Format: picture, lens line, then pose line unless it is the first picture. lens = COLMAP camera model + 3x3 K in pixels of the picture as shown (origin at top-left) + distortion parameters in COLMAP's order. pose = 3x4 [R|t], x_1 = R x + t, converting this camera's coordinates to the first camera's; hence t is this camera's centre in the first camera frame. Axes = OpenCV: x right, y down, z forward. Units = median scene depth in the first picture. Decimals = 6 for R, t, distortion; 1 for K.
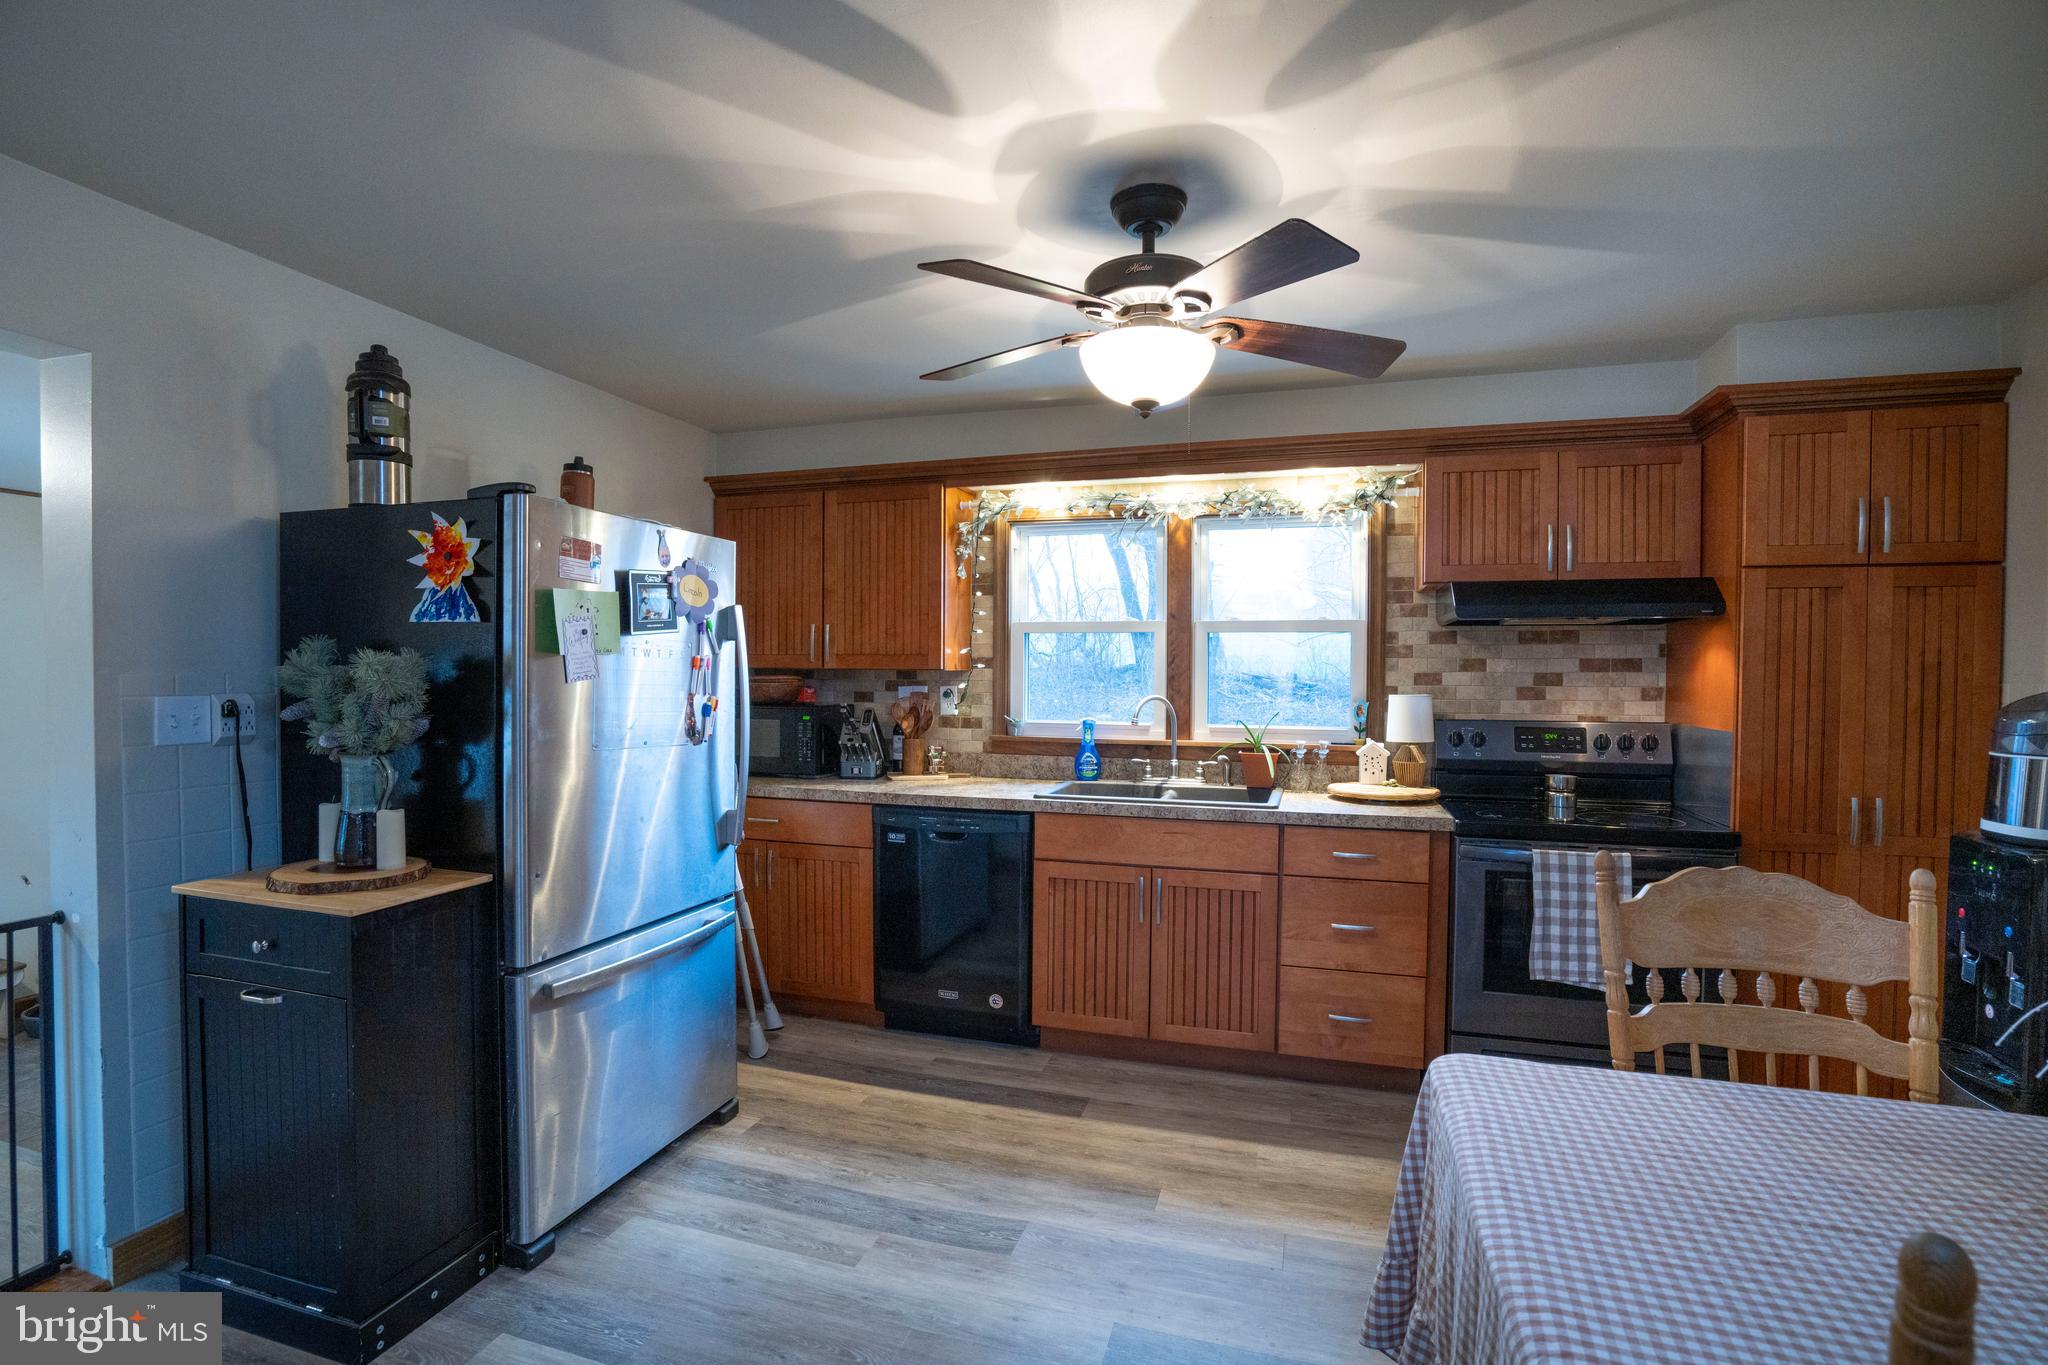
lens RADIAL K [[947.3, 0, 1020.1], [0, 947.3, 690.6], [0, 0, 1]] dist [-0.058848, 0.022643]
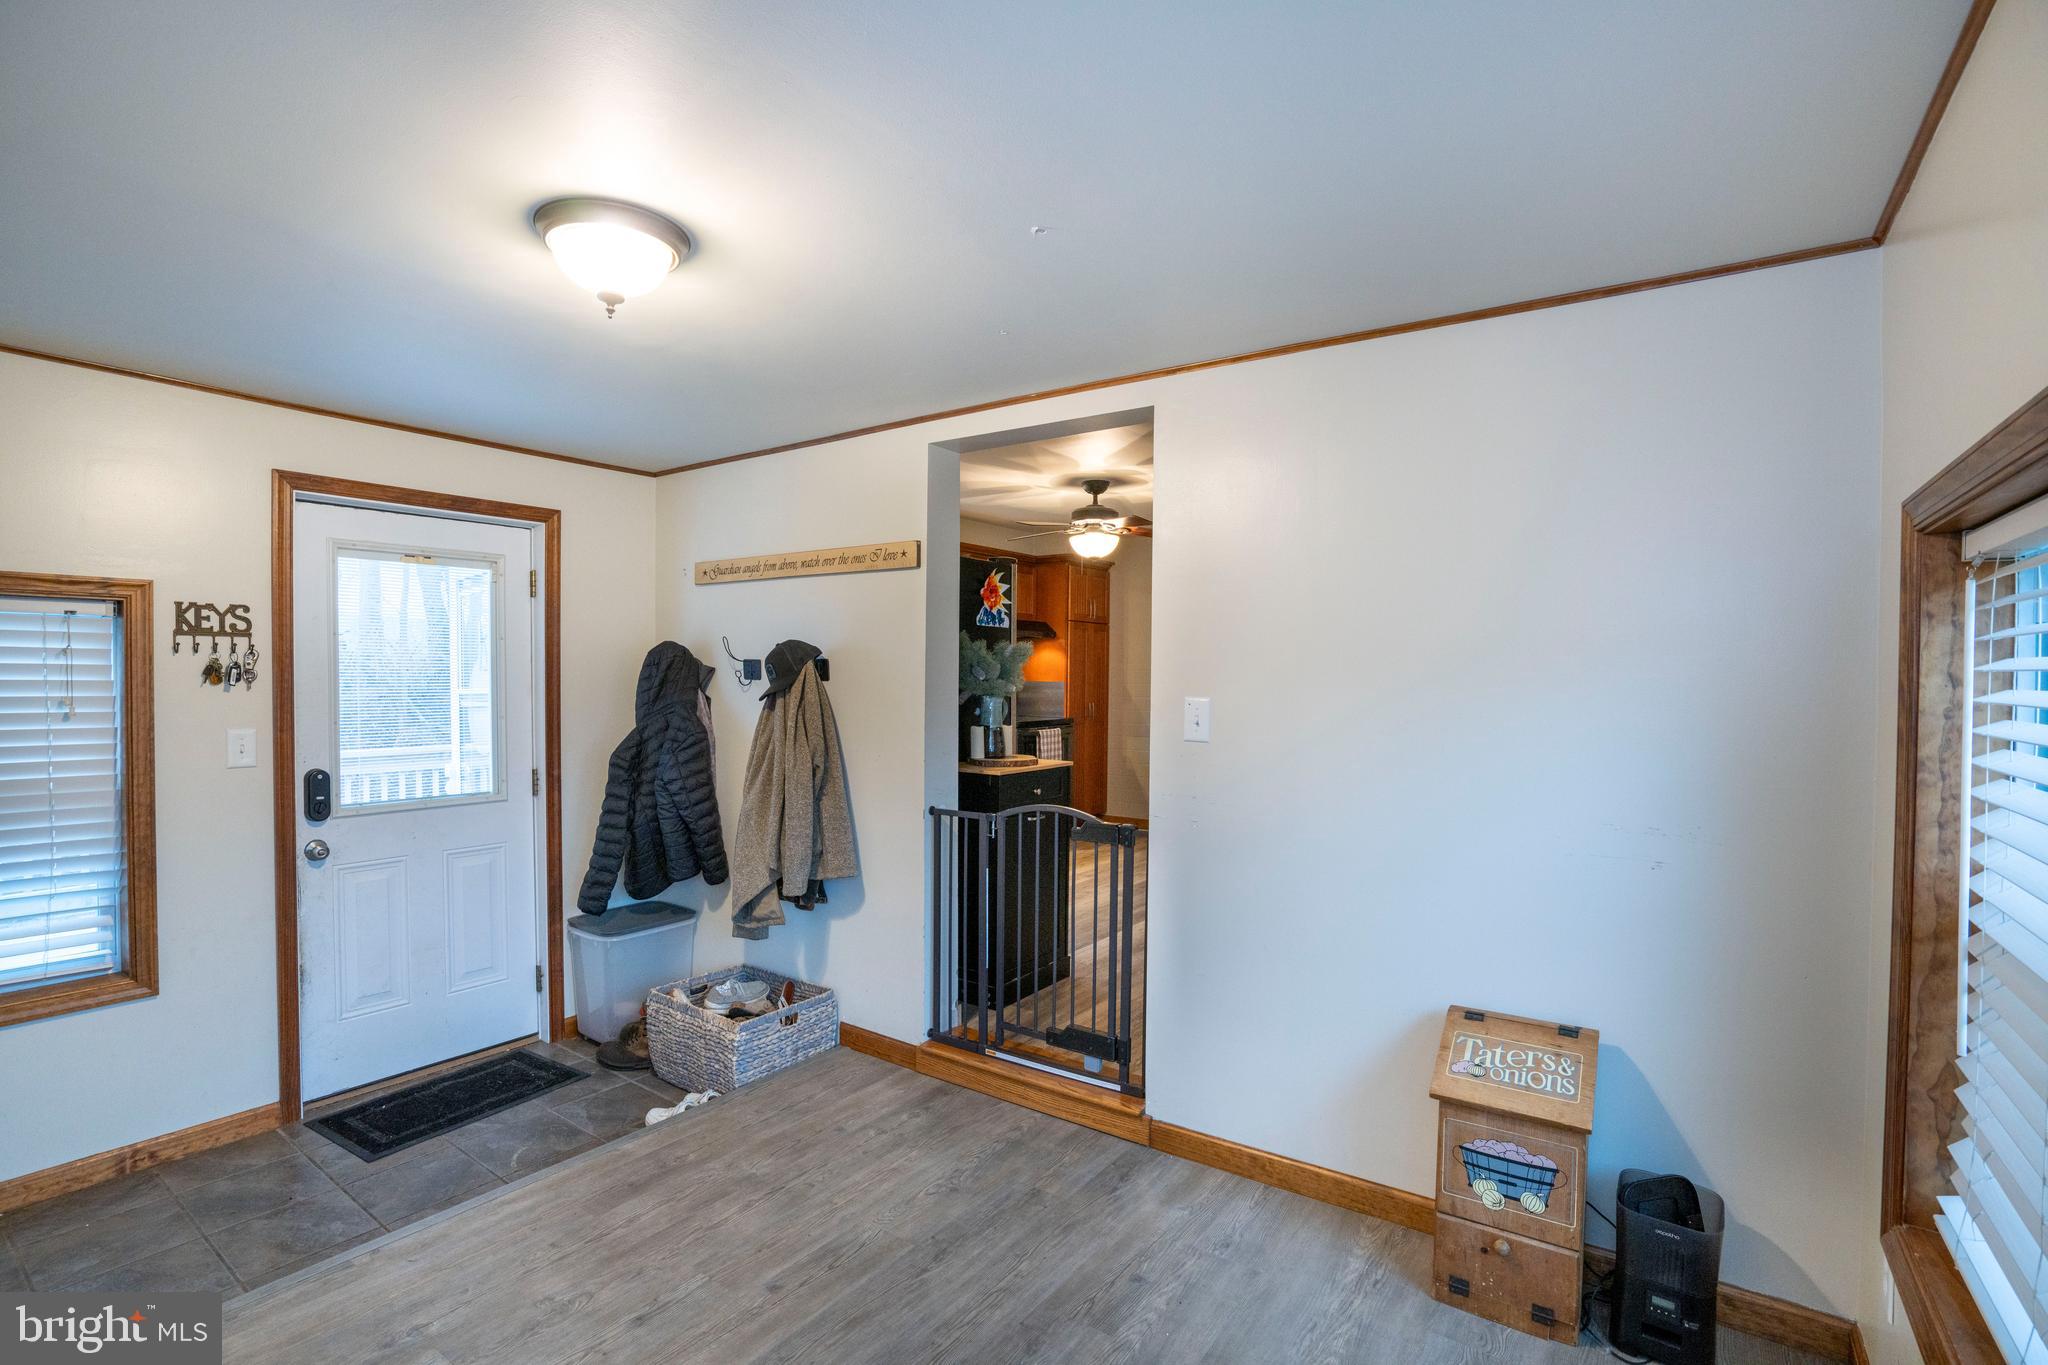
lens RADIAL K [[947.3, 0, 1026.2], [0, 947.3, 686.9], [0, 0, 1]] dist [-0.058848, 0.022643]
pose [[0.301542, -0.019446, 0.953254, -1.602071], [0.013658, 0.999778, 0.016075, 0.012507], [-0.953355, 0.008172, 0.301741, 0.236623]]
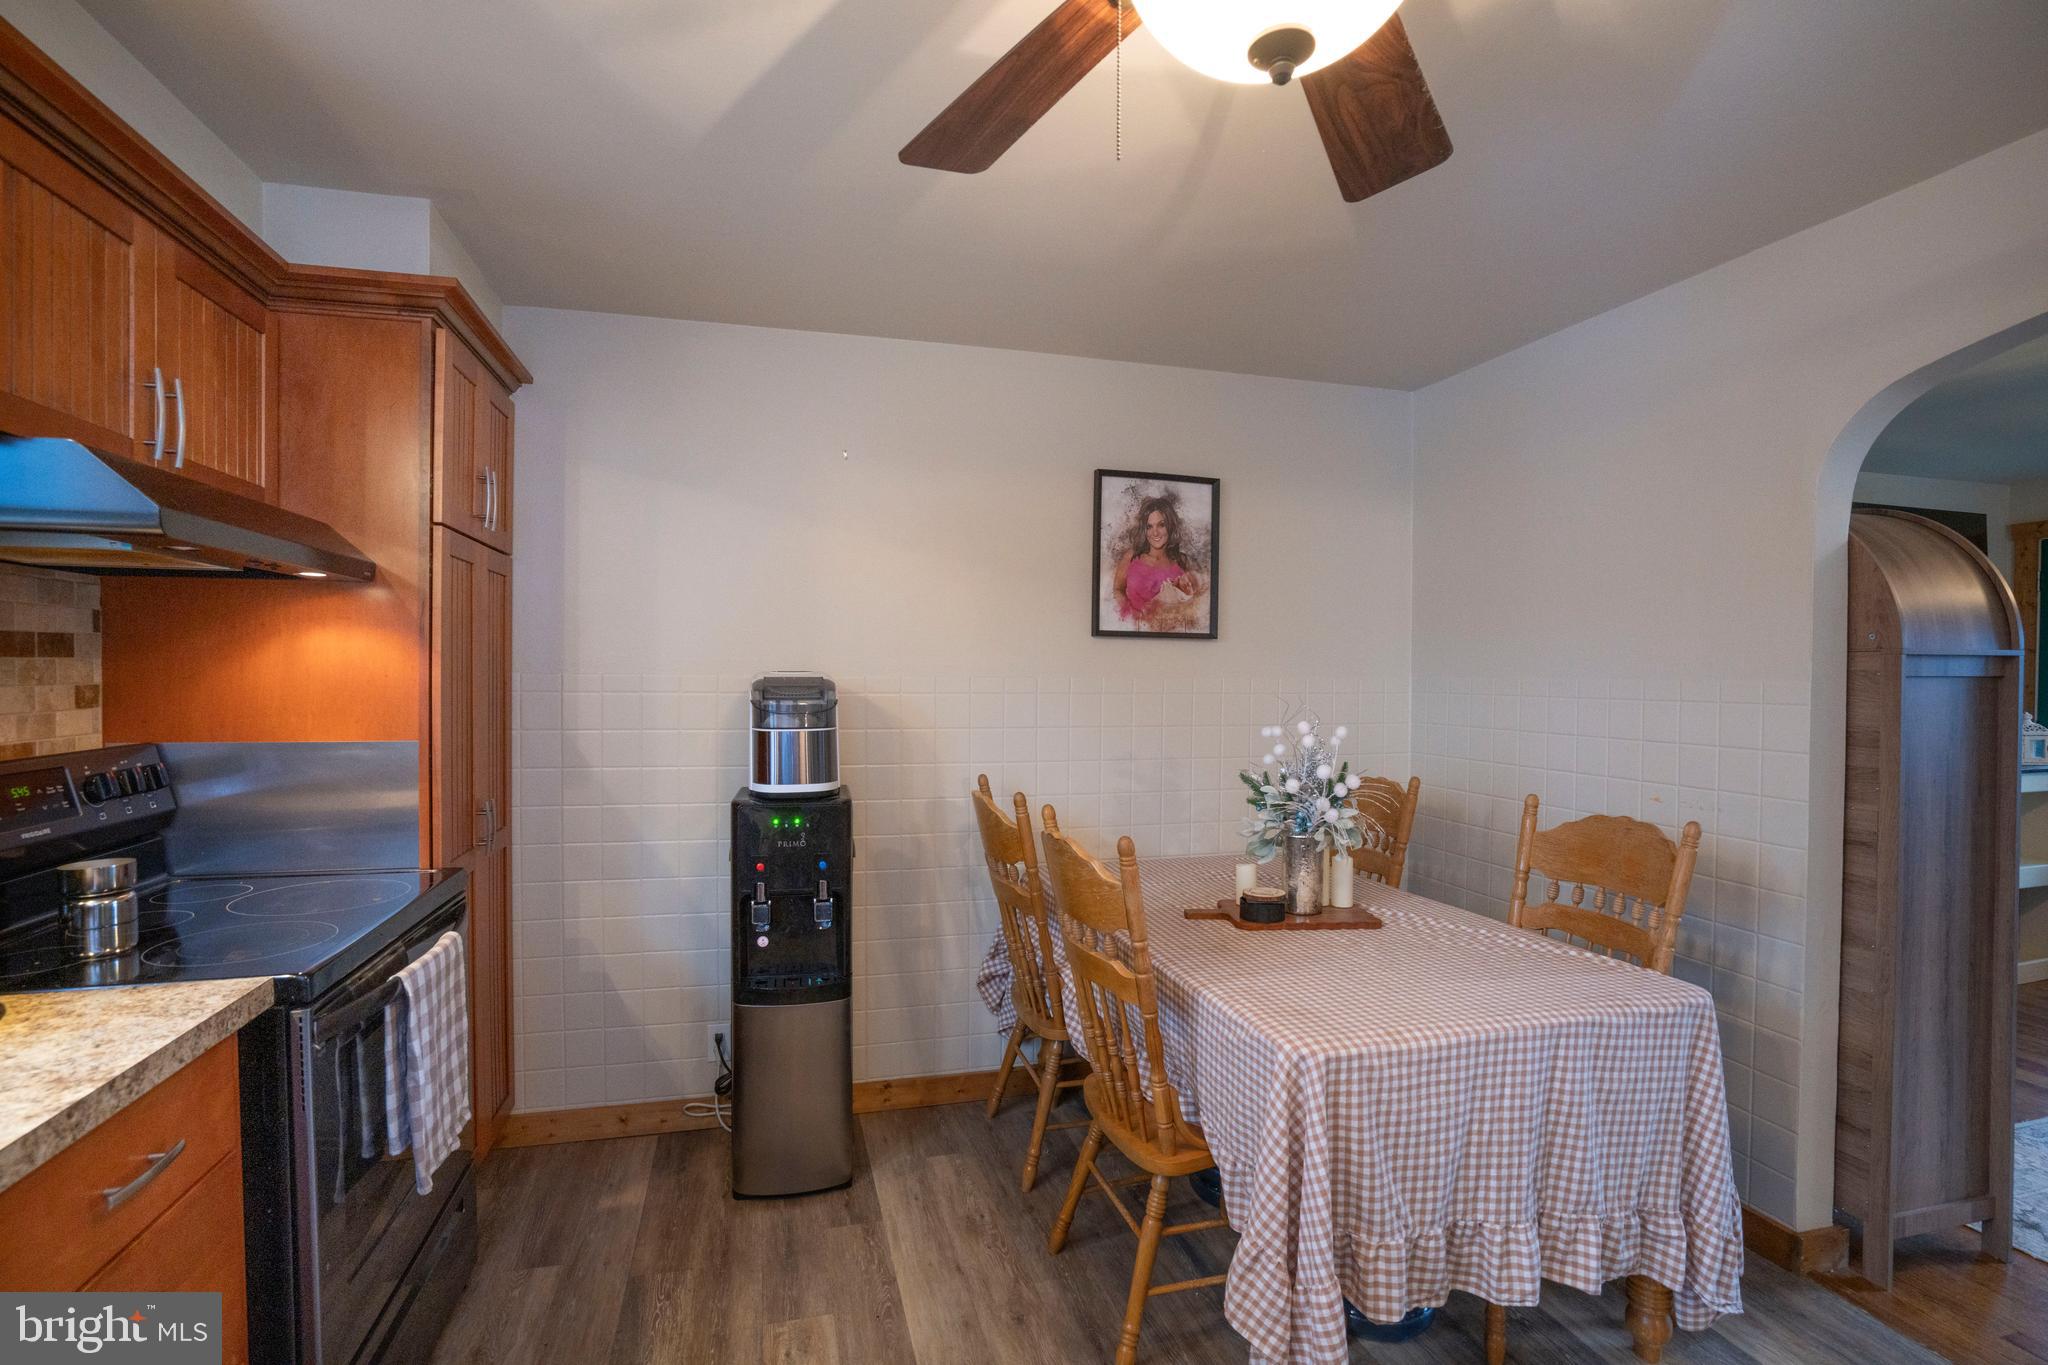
lens RADIAL K [[947.3, 0, 1022.0], [0, 947.3, 688.4], [0, 0, 1]] dist [-0.058848, 0.022643]
pose [[-0.546182, -0.025213, 0.837287, -0.104365], [0.006451, 0.999391, 0.034303, -0.017201], [-0.837642, 0.024136, -0.545686, 0.852258]]
